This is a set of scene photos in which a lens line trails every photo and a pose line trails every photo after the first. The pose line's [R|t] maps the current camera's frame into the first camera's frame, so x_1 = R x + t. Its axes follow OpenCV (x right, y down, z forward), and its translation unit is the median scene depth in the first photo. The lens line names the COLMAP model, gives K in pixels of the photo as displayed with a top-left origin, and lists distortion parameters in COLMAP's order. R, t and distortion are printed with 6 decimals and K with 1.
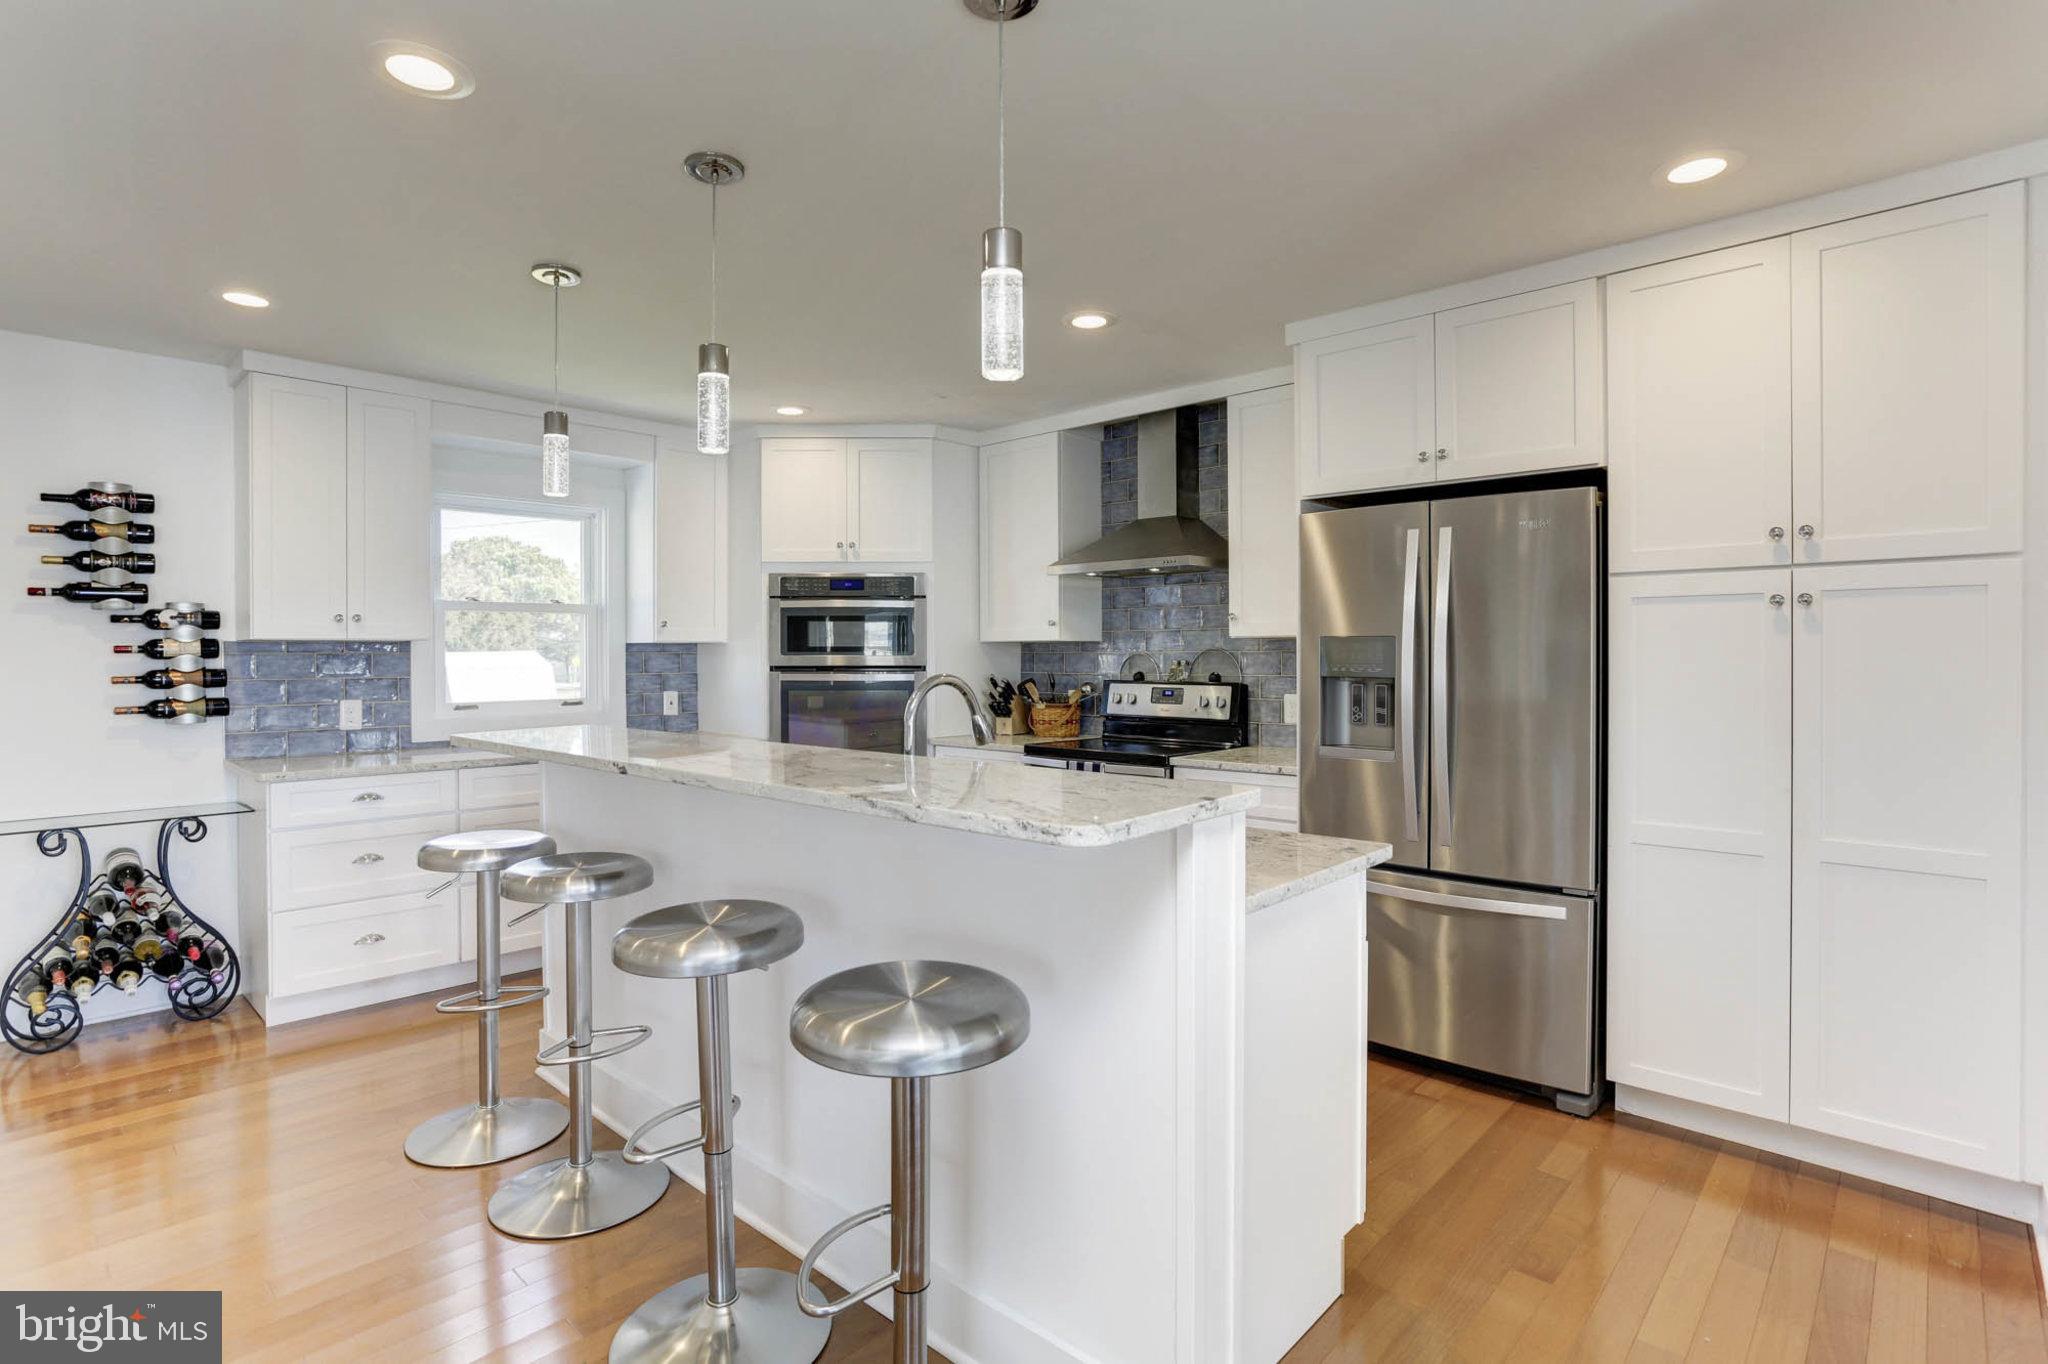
lens RADIAL K [[1031.9, 0, 1017.9], [0, 1031.9, 658.3], [0, 0, 1]] dist [-0.002791, -0.000095]
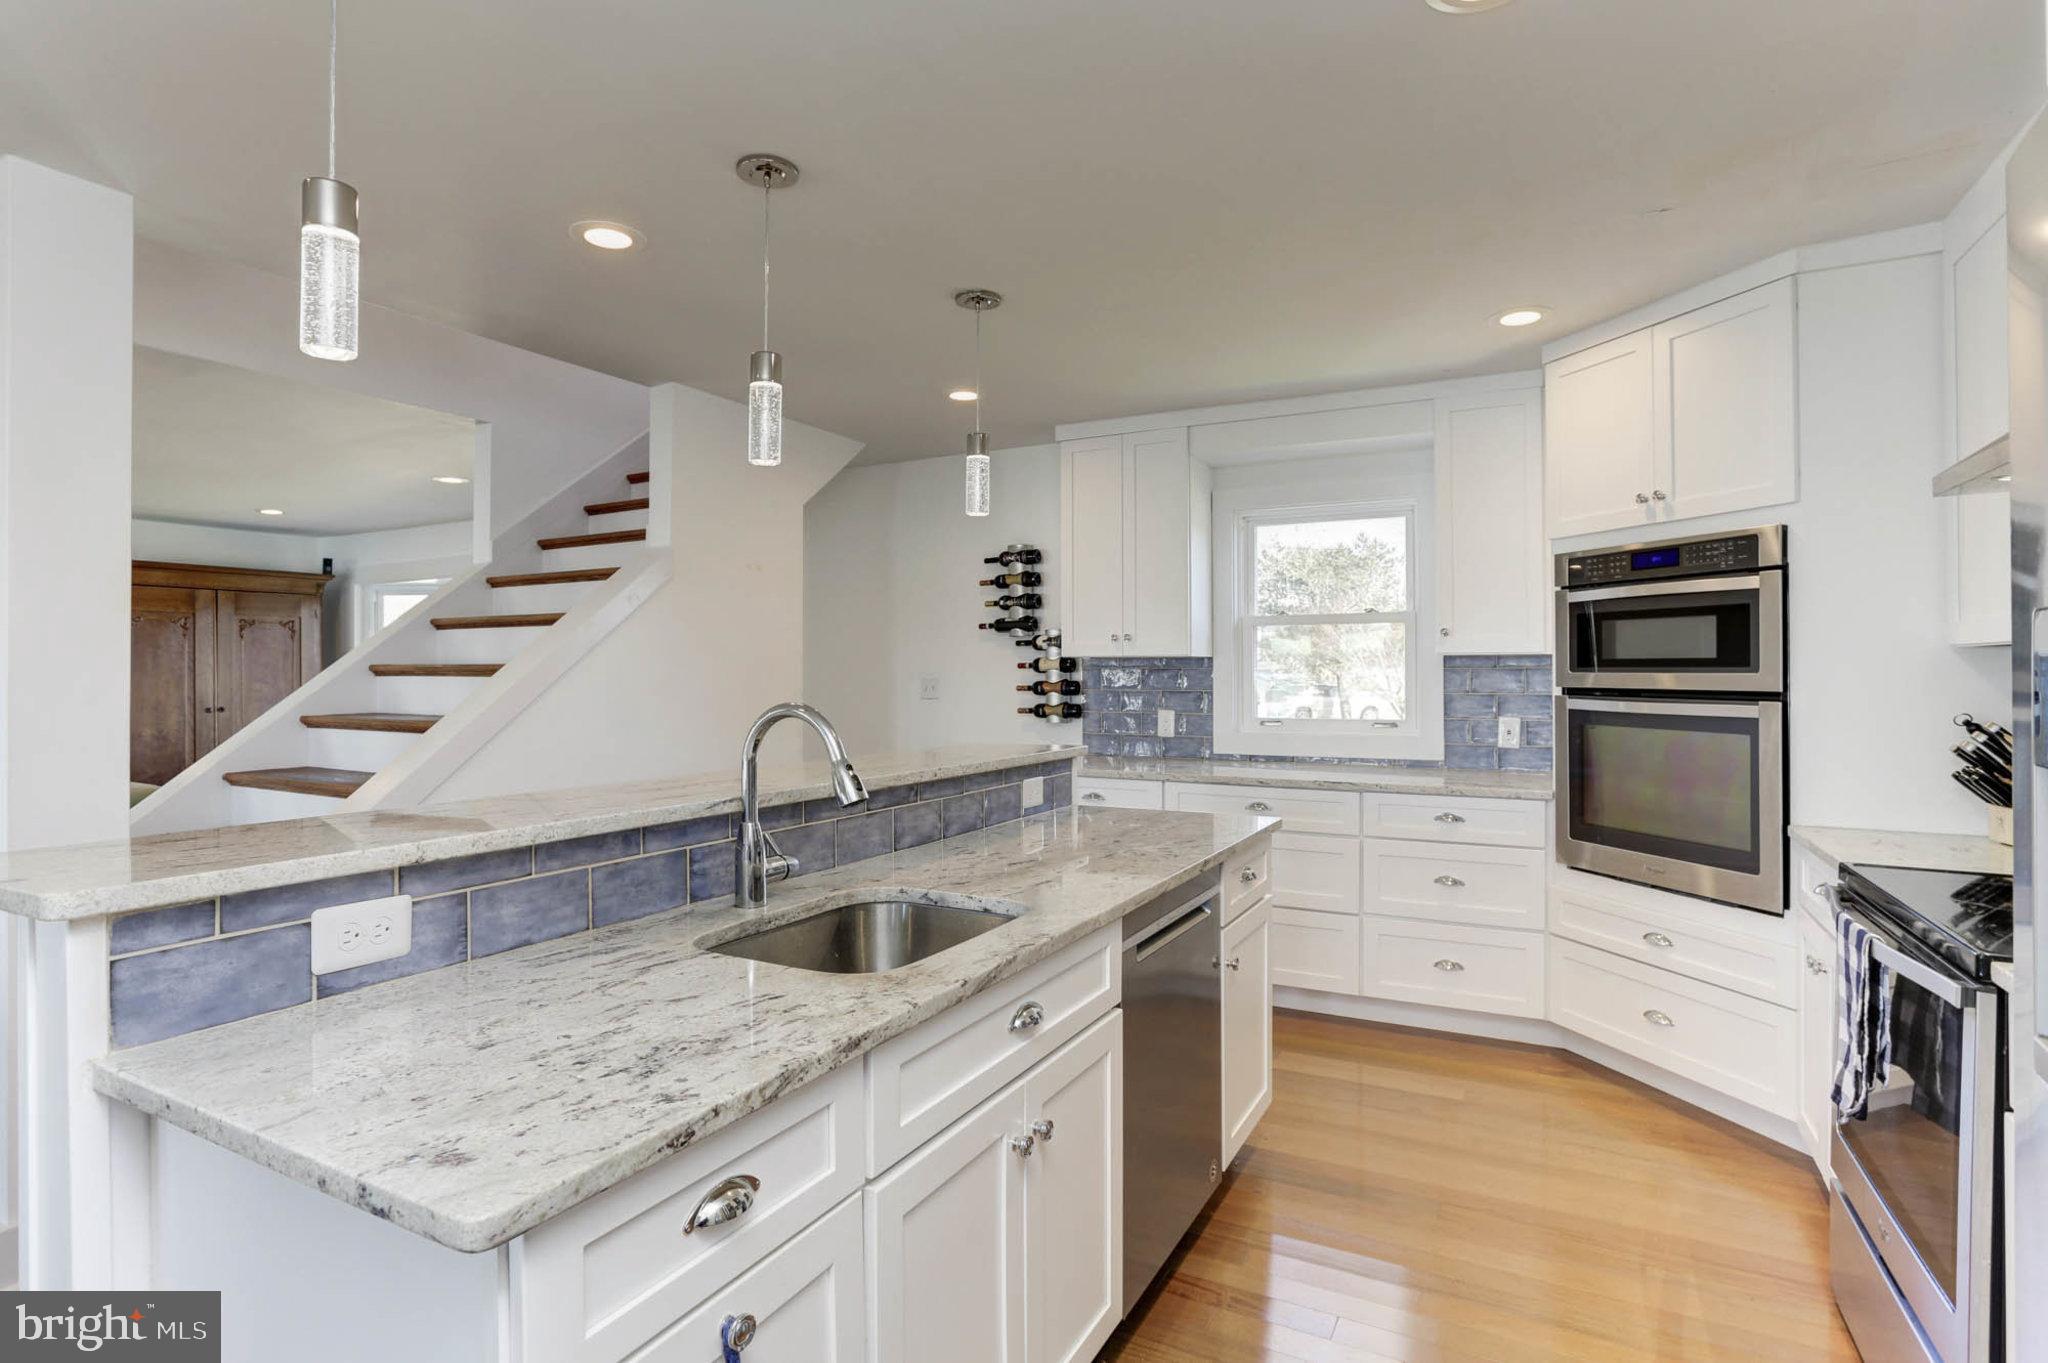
lens RADIAL K [[1031.9, 0, 1017.9], [0, 1031.9, 657.8], [0, 0, 1]] dist [-0.002791, -0.000095]
pose [[0.268336, -0.006853, -0.963301, 0.359705], [-0.001410, 0.999971, -0.007507, -0.007056], [0.963324, 0.003373, 0.268318, 0.504626]]
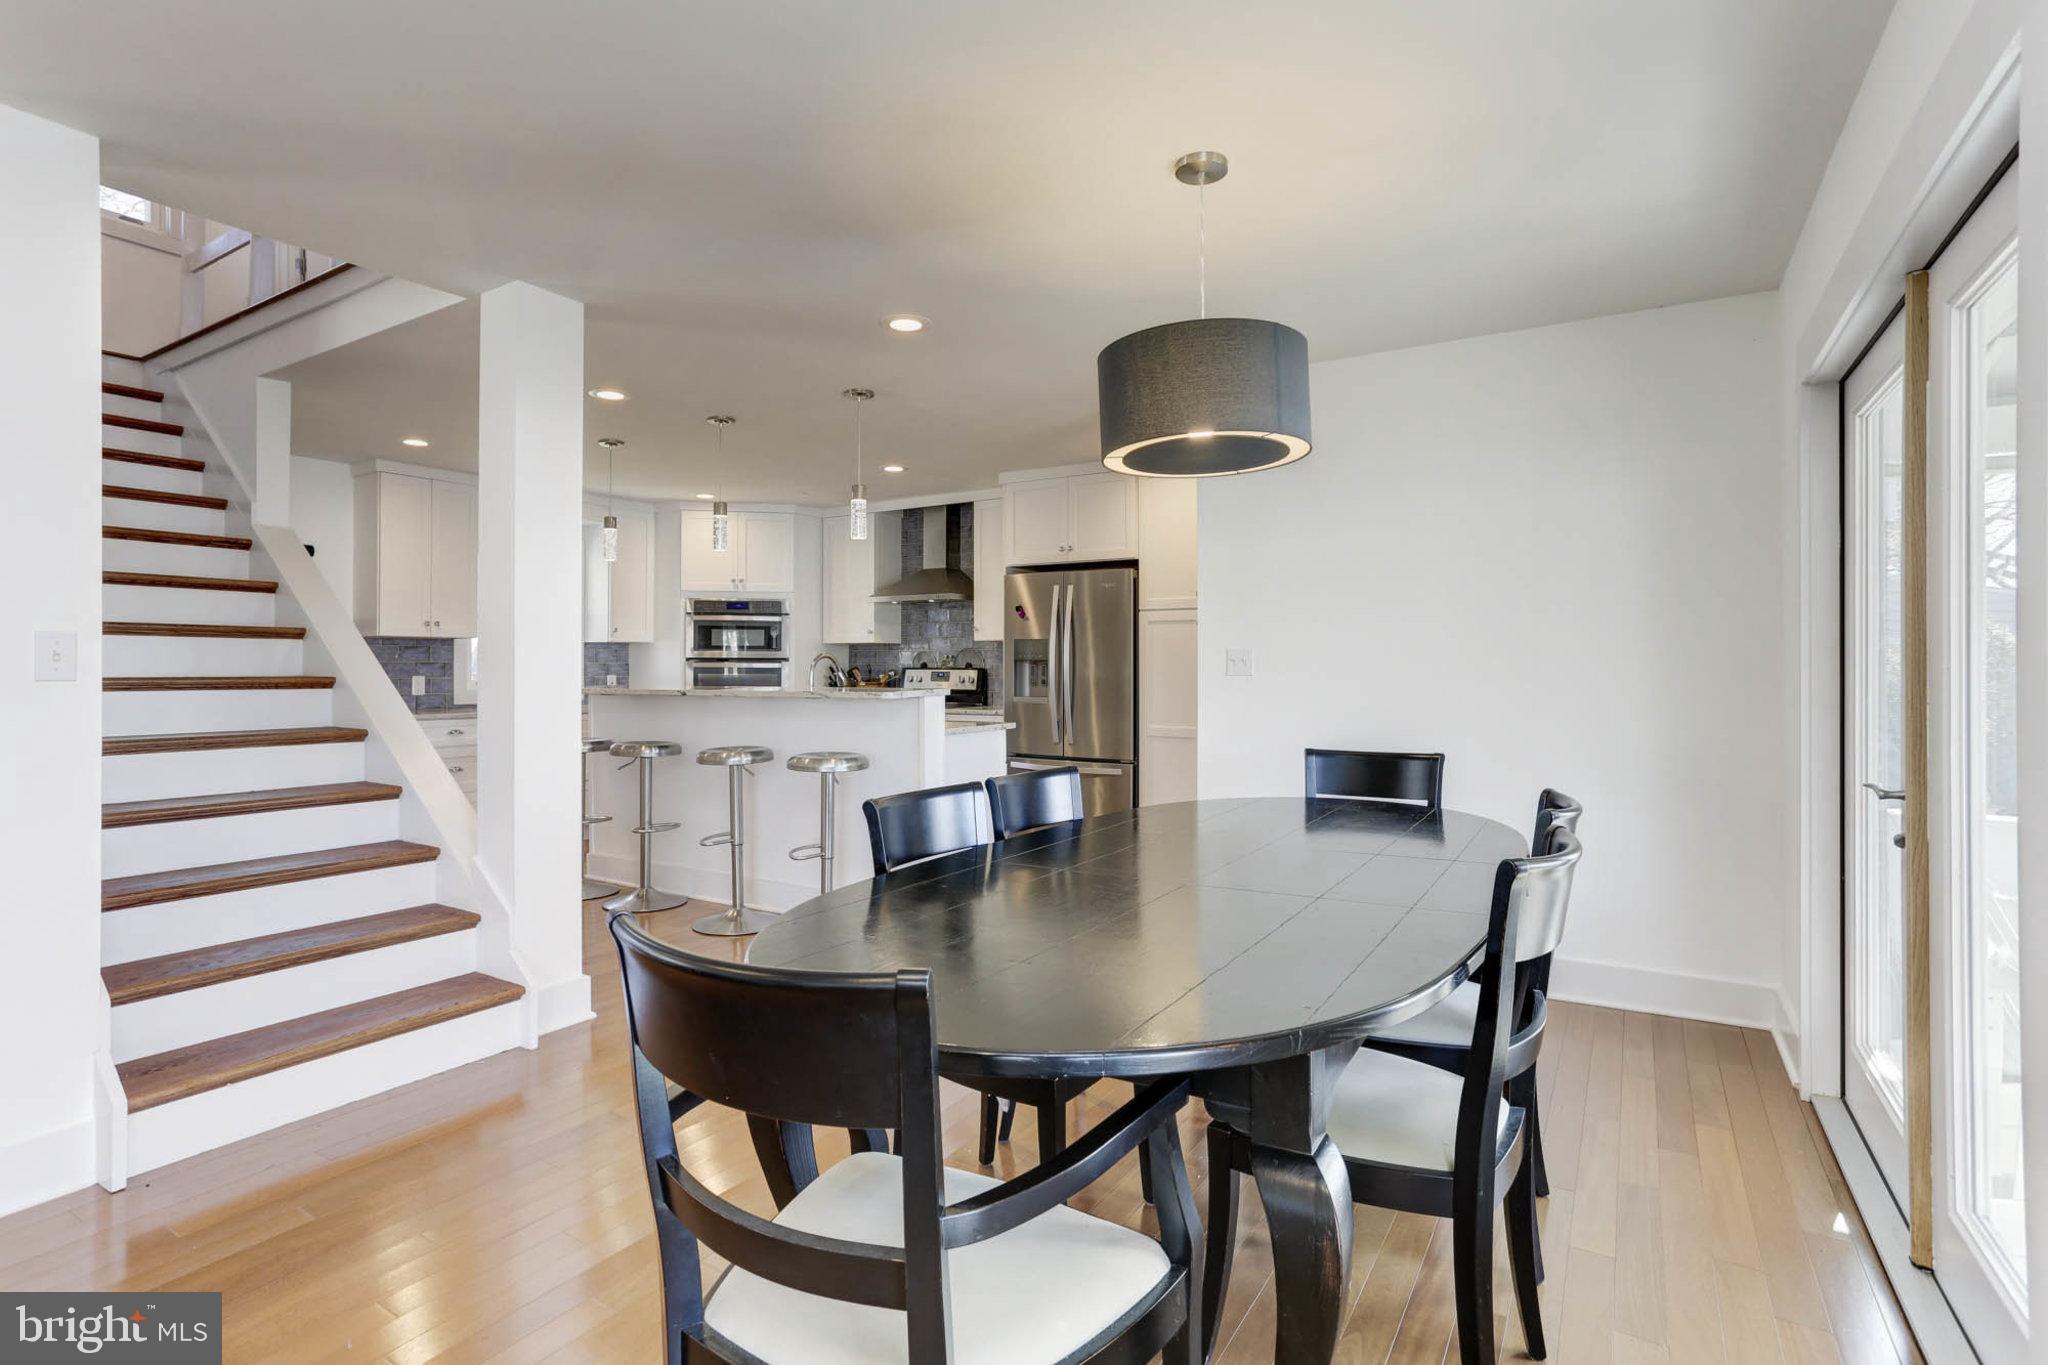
lens RADIAL K [[992.8, 0, 1012.7], [0, 992.8, 656.0], [0, 0, 1]] dist [-0.001507, -0.000042]
pose [[0.982666, 0.005574, 0.185302, -0.037335], [-0.003040, 0.999898, -0.013954, 0.026305], [-0.185361, 0.013149, 0.982583, -0.601830]]
